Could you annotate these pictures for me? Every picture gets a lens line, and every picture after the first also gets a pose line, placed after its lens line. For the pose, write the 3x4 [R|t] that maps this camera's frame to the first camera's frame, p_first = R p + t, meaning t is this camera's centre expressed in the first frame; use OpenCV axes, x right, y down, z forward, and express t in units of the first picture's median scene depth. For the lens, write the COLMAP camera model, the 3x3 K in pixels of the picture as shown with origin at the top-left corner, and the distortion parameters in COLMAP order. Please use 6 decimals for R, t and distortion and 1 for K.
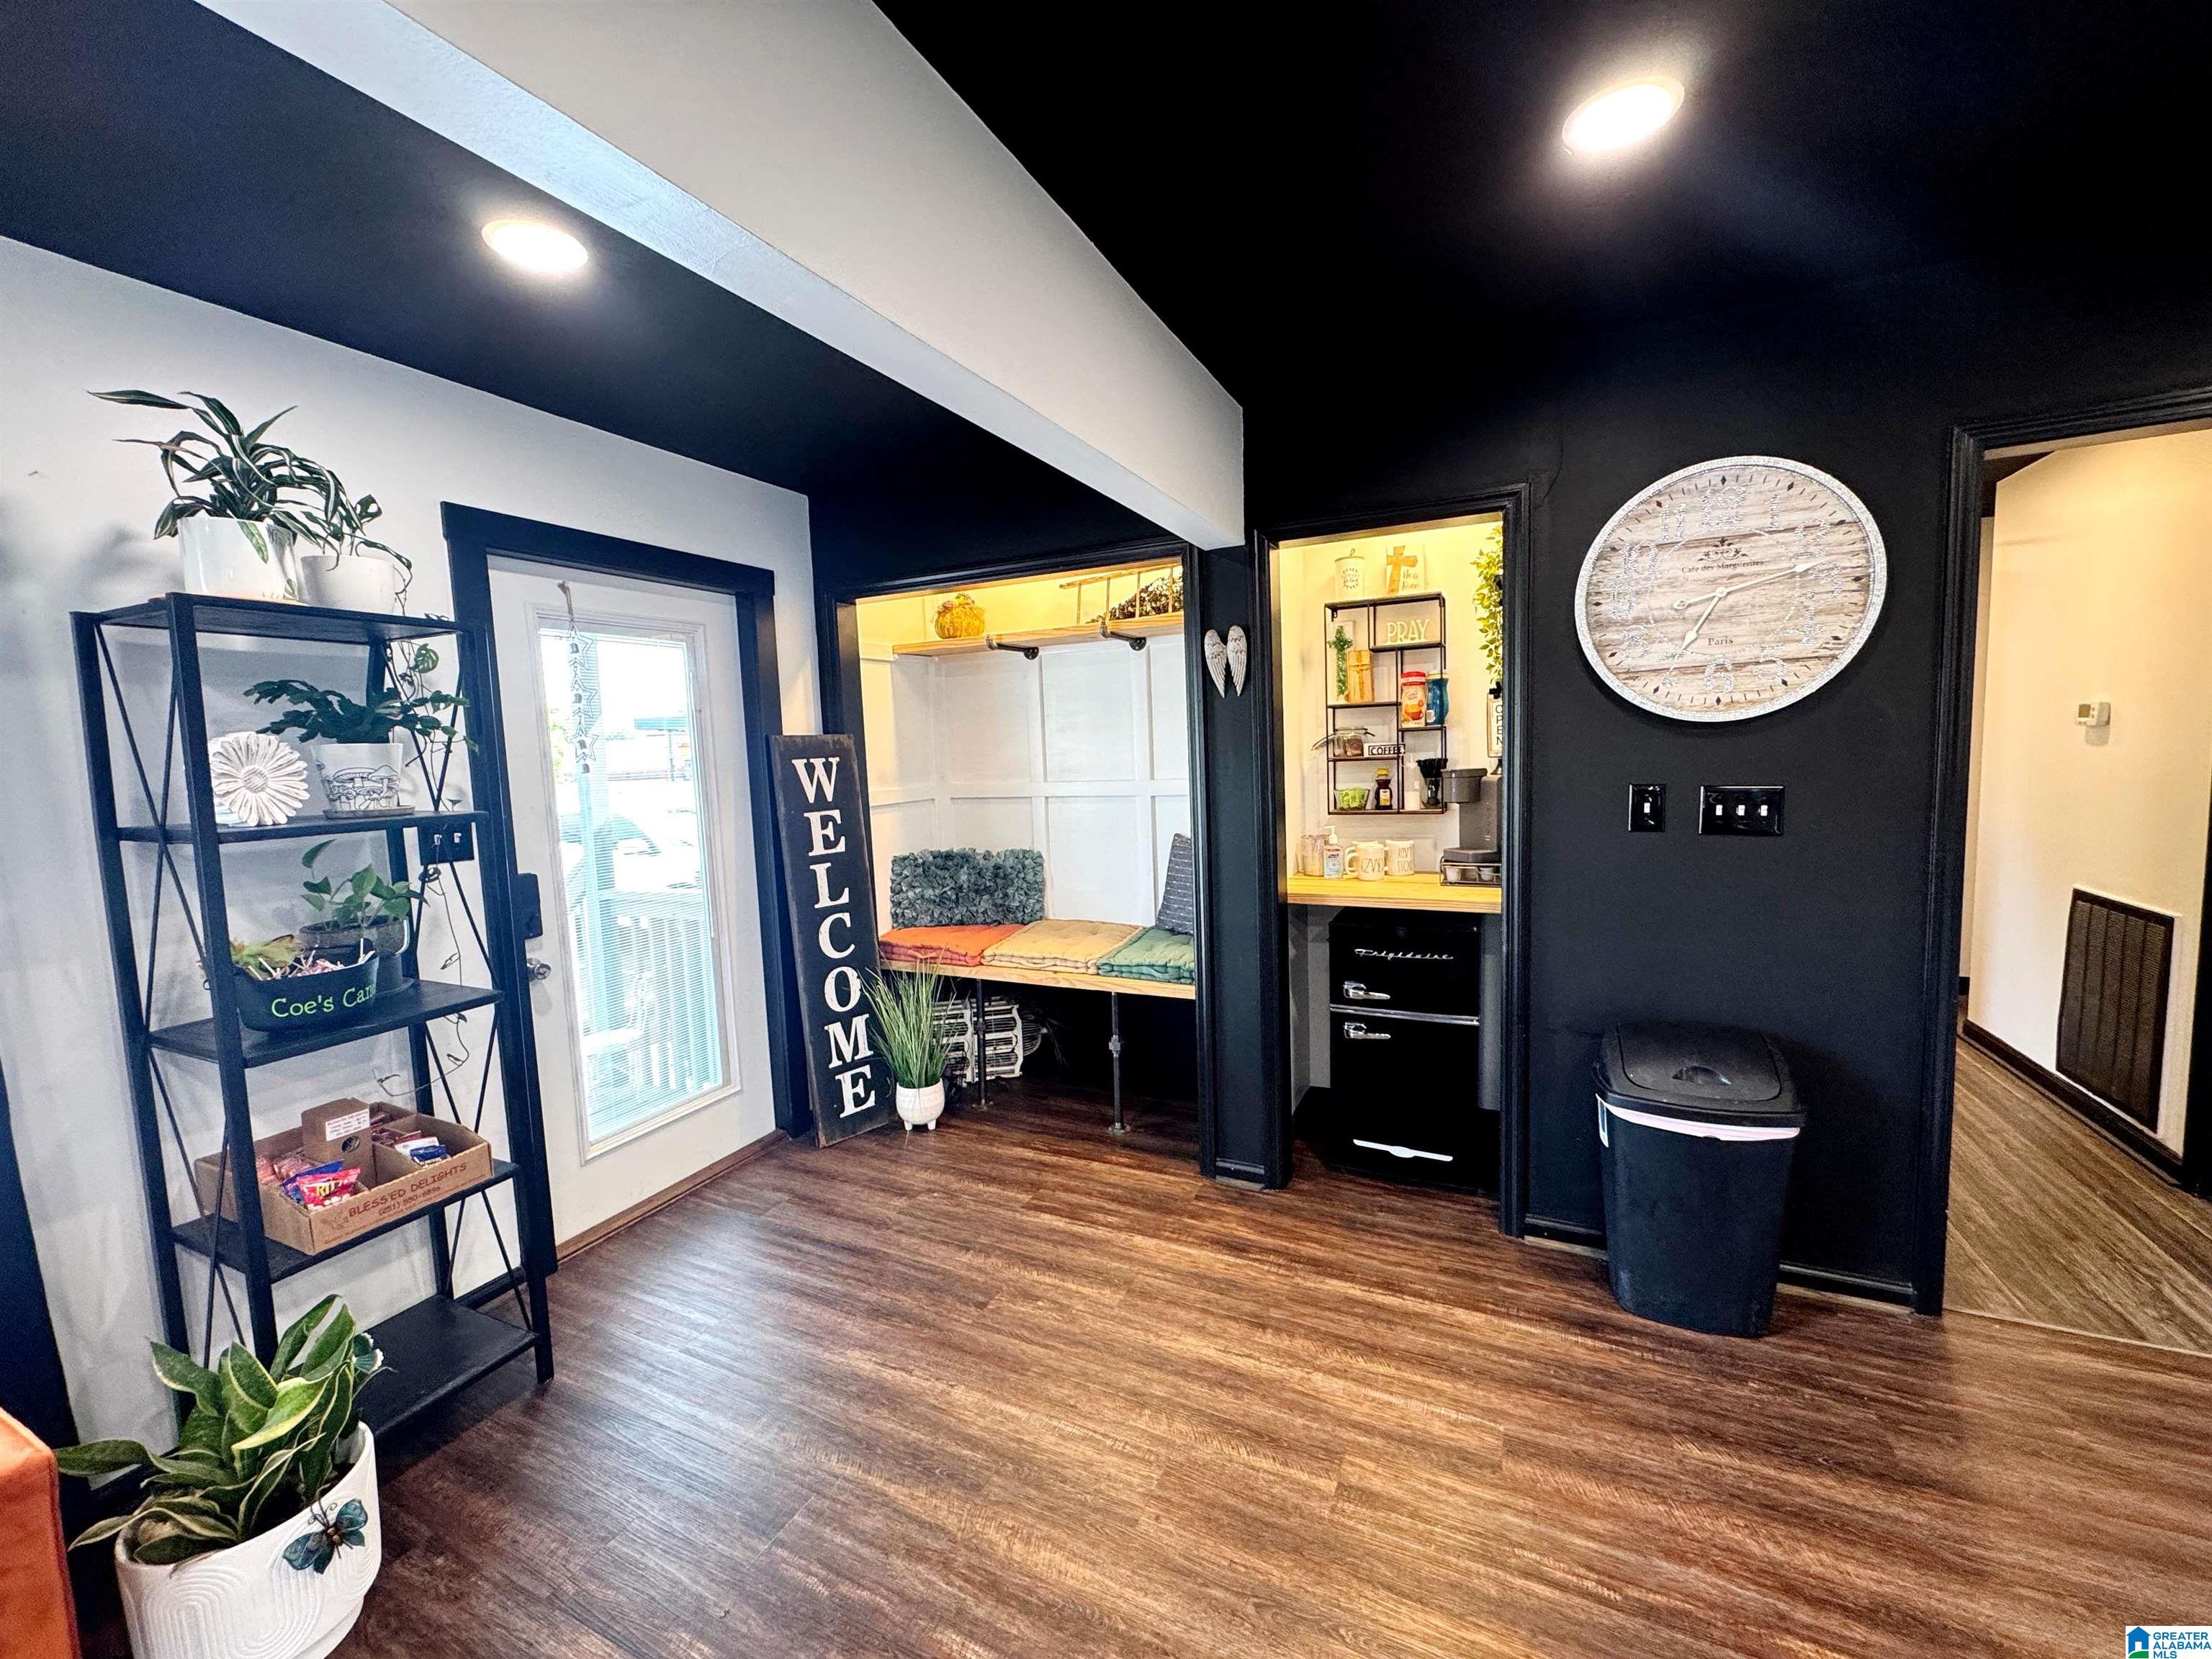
lens RADIAL K [[885.0, 0, 1102.6], [0, 885.0, 826.6], [0, 0, 1]] dist [-0.003666, 0.000585]
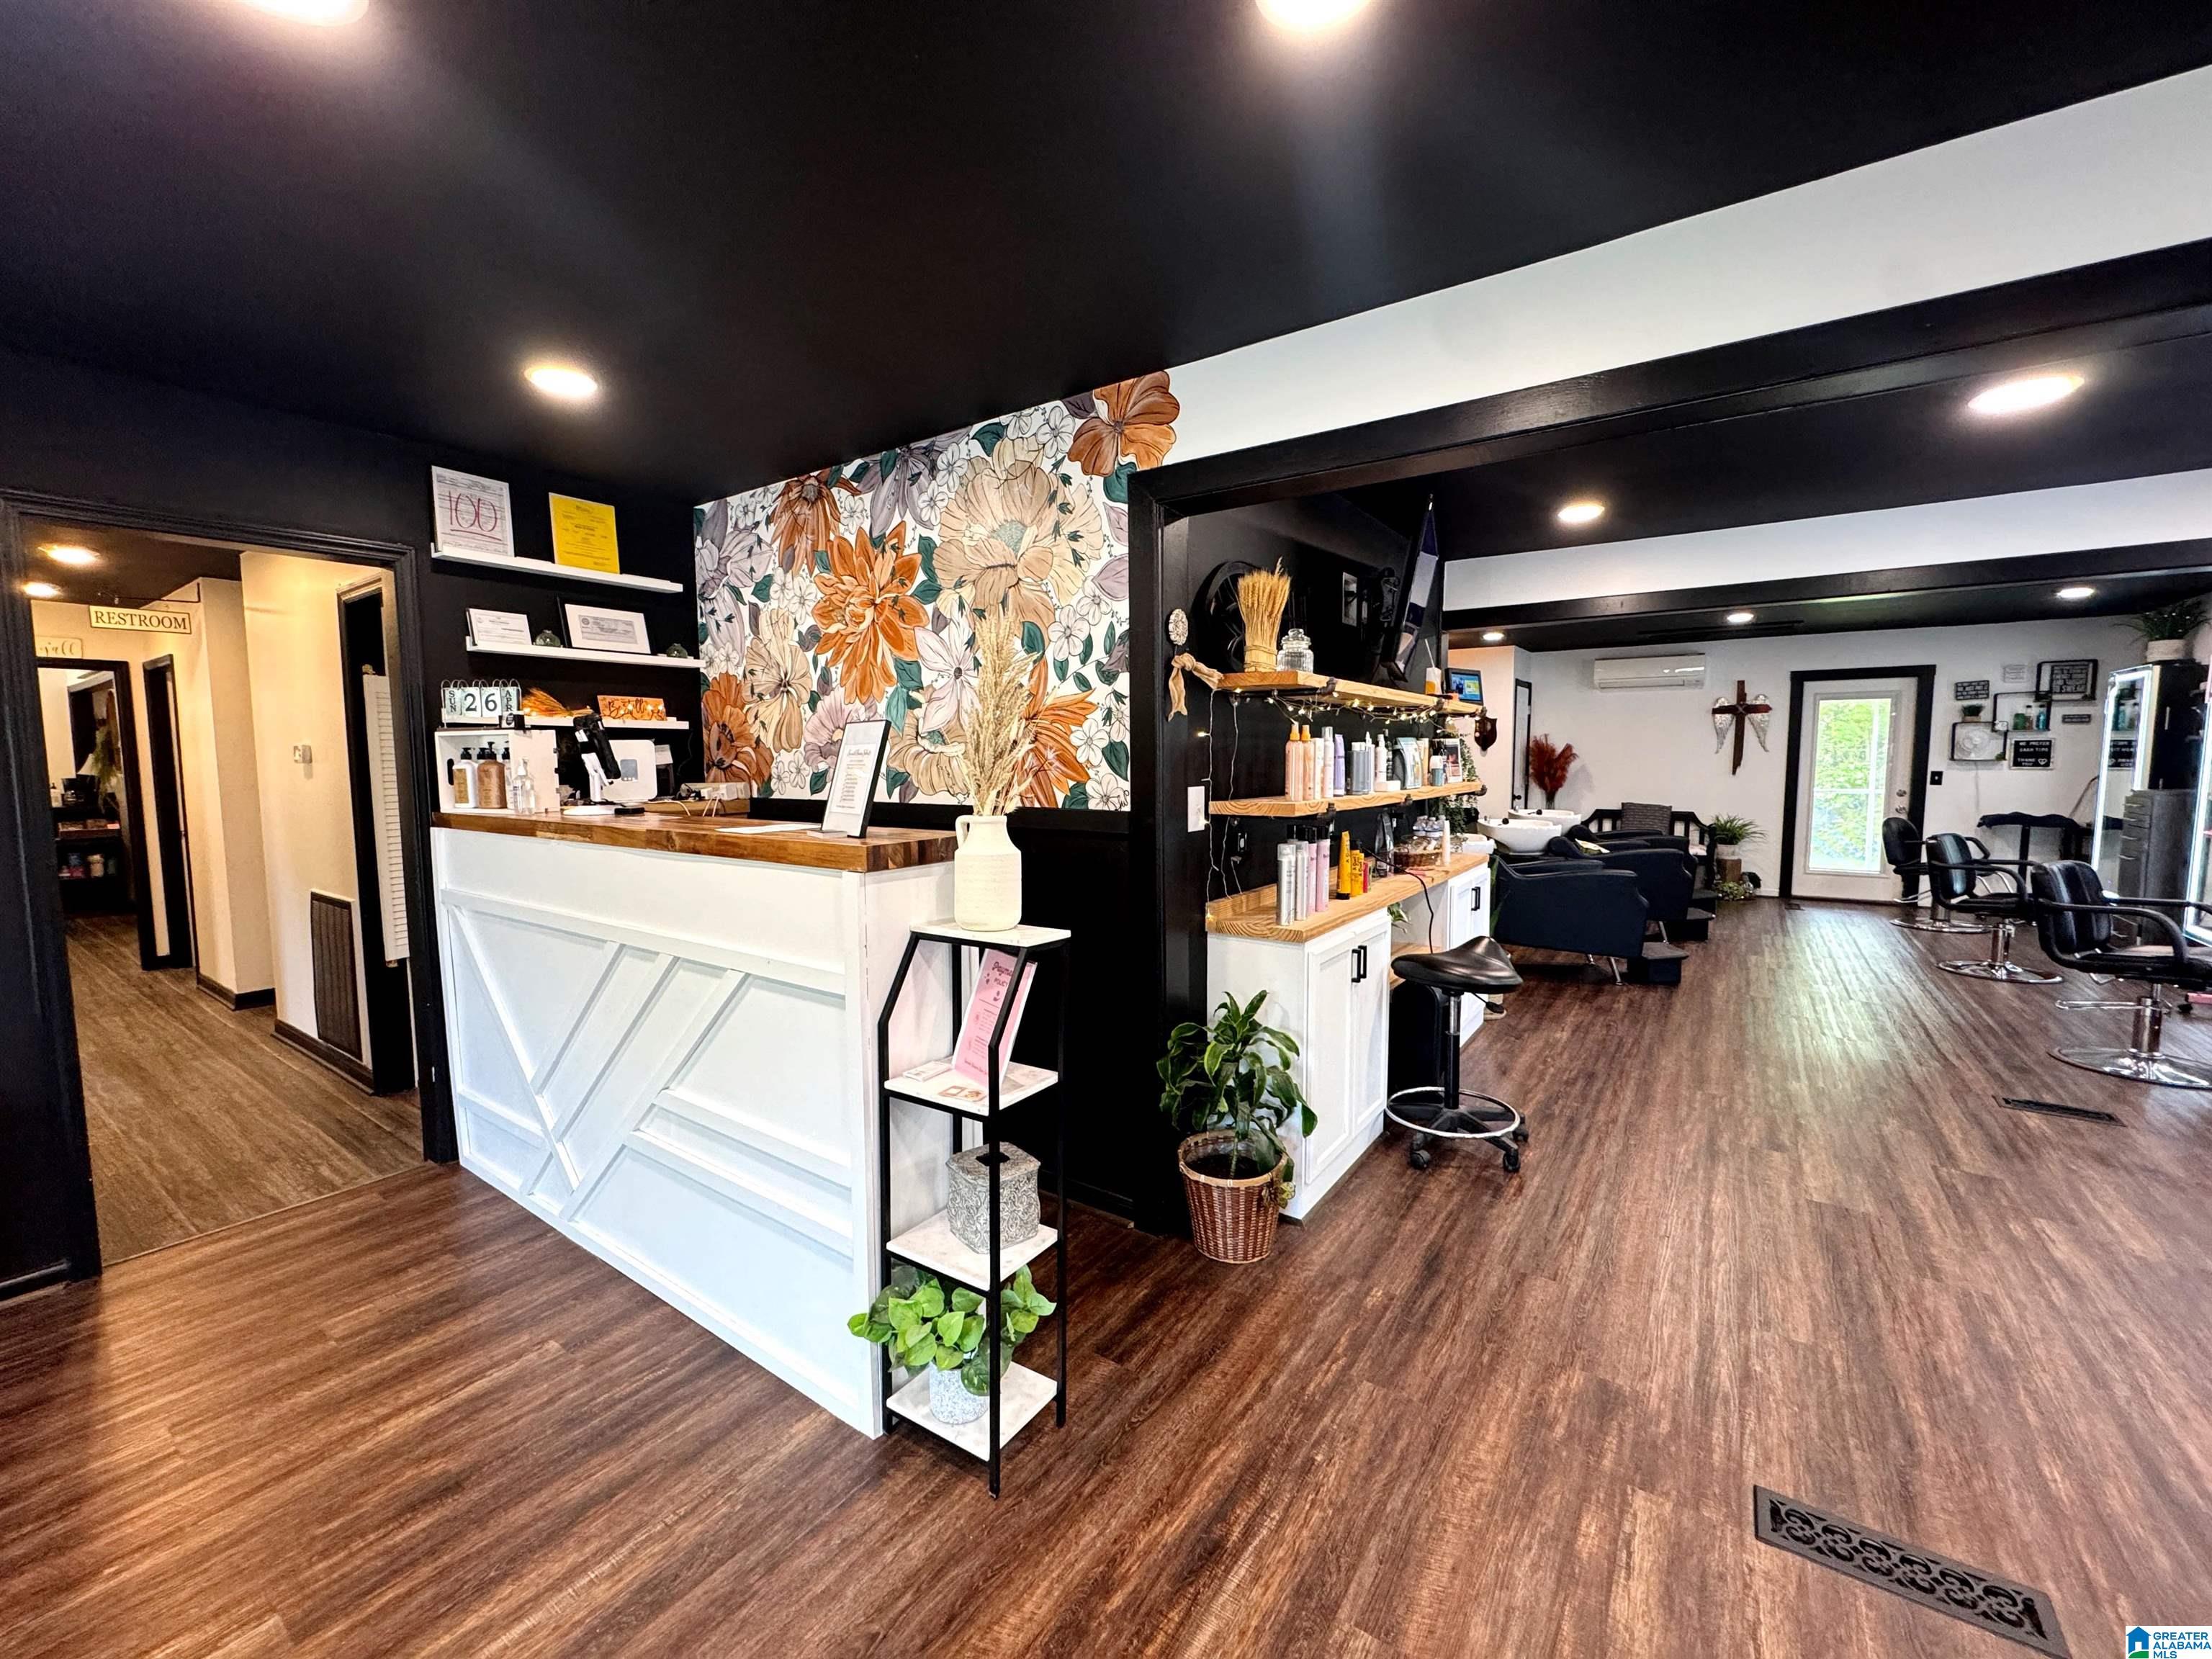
lens RADIAL K [[885.0, 0, 1101.0], [0, 885.0, 826.9], [0, 0, 1]] dist [-0.003666, 0.000585]
pose [[0.164403, -0.040493, 0.985562, 0.063568], [0.090815, 0.995535, 0.025754, 0.066144], [-0.982204, 0.085270, 0.167346, -0.459058]]
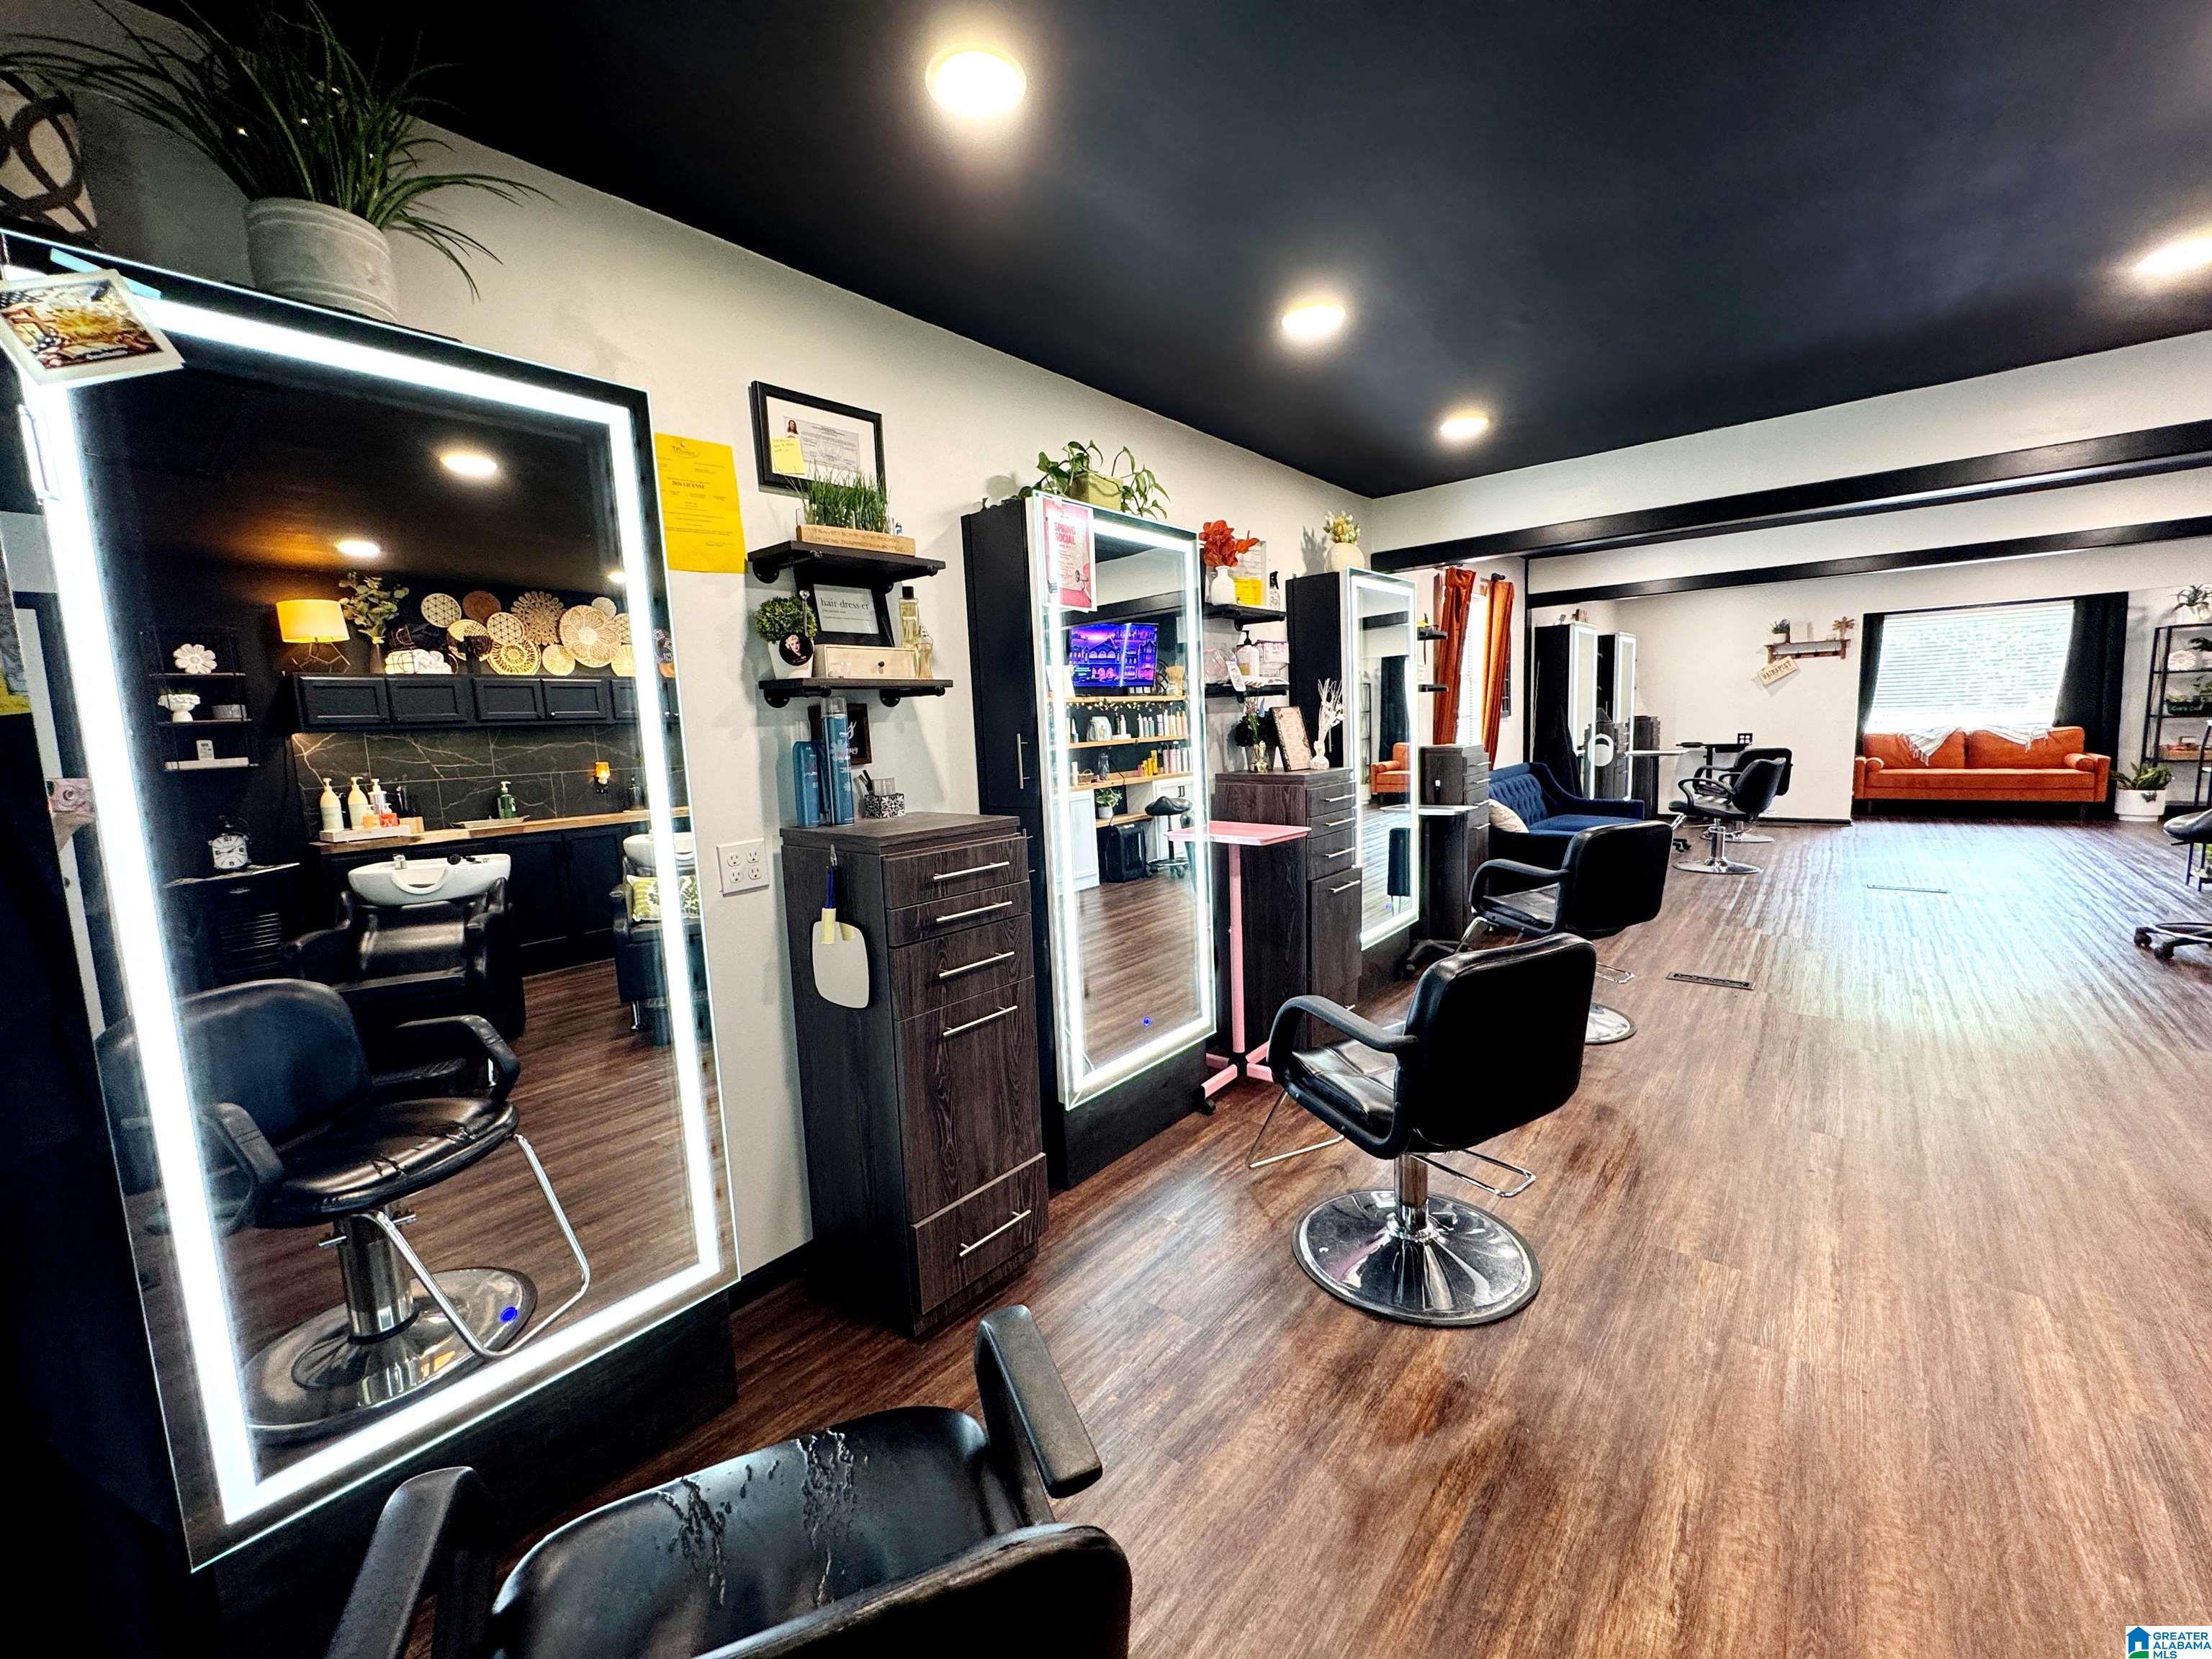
lens RADIAL K [[885.0, 0, 1103.9], [0, 885.0, 826.9], [0, 0, 1]] dist [-0.003666, 0.000585]
pose [[-0.236666, 0.163152, -0.957795, 3.740637], [-0.033020, 0.983880, 0.175754, 0.135342], [0.971030, 0.073222, -0.227464, -2.563108]]
